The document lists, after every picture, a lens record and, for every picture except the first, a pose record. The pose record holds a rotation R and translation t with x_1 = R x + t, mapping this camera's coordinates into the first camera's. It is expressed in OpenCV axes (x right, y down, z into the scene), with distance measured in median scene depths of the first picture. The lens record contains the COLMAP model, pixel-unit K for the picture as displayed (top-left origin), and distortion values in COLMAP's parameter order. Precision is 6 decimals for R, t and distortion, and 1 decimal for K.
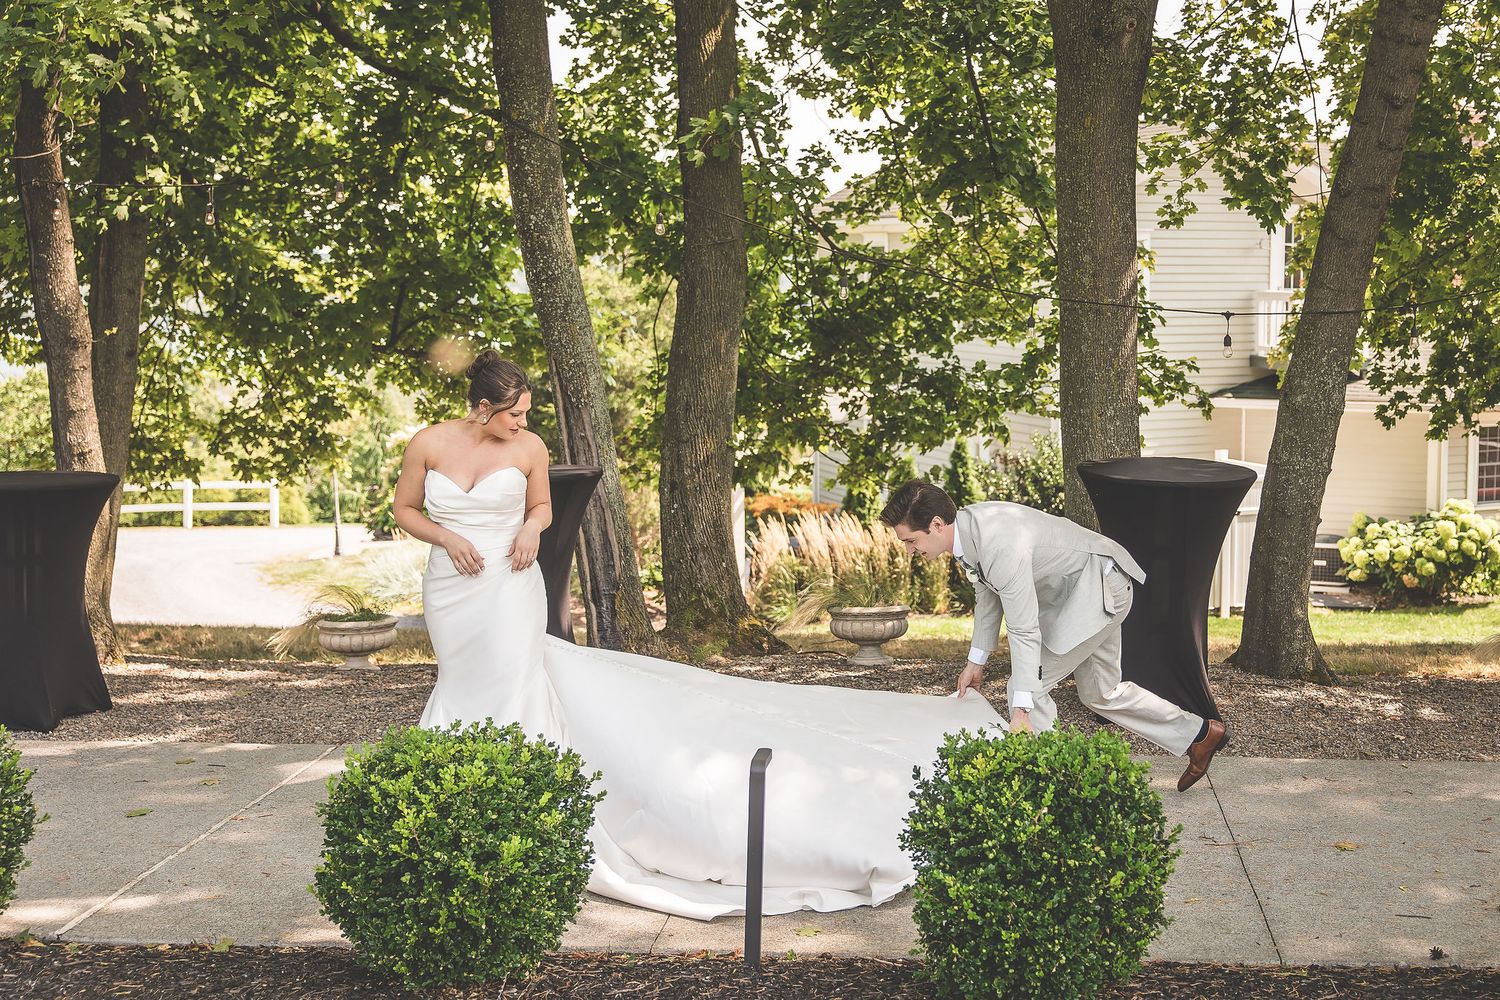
lens RADIAL K [[1910.8, 0, 750.3], [0, 1910.8, 440.7], [0, 0, 1]] dist [-0.012750, 0.066761]
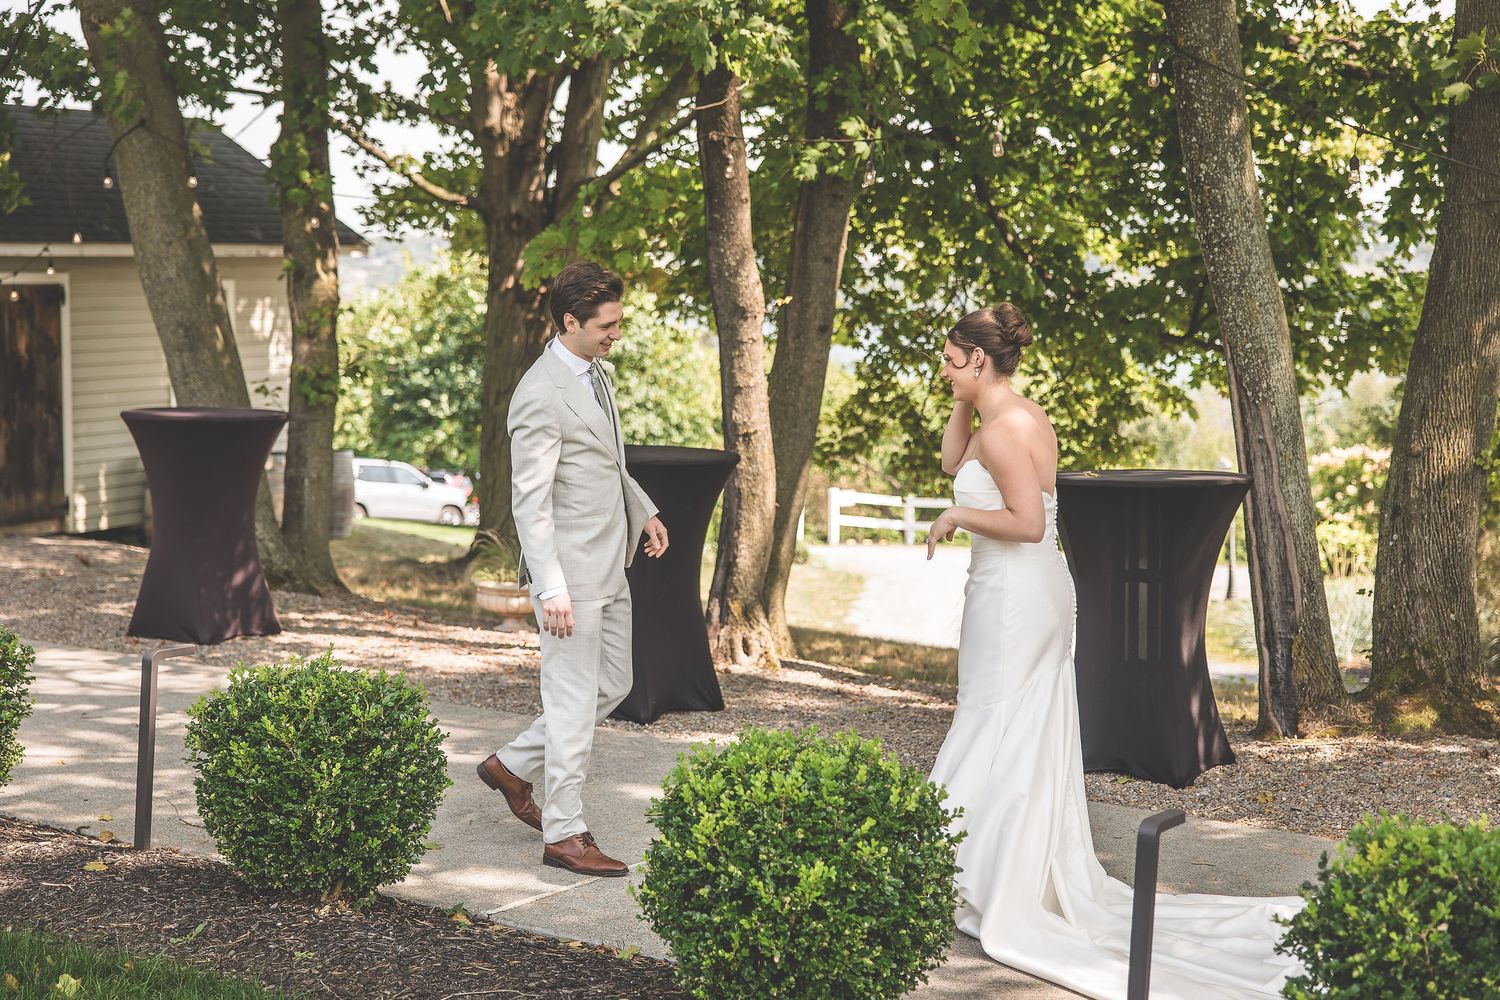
lens RADIAL K [[2316.8, 0, 750.0], [0, 2316.8, 500.0], [0, 0, 1]] dist [0.021484, 0.014286]
pose [[0.861899, 0.061864, -0.503293, 0.224843], [-0.057984, 0.998044, 0.023380, 0.013044], [0.503754, 0.009031, 0.863800, 0.047765]]
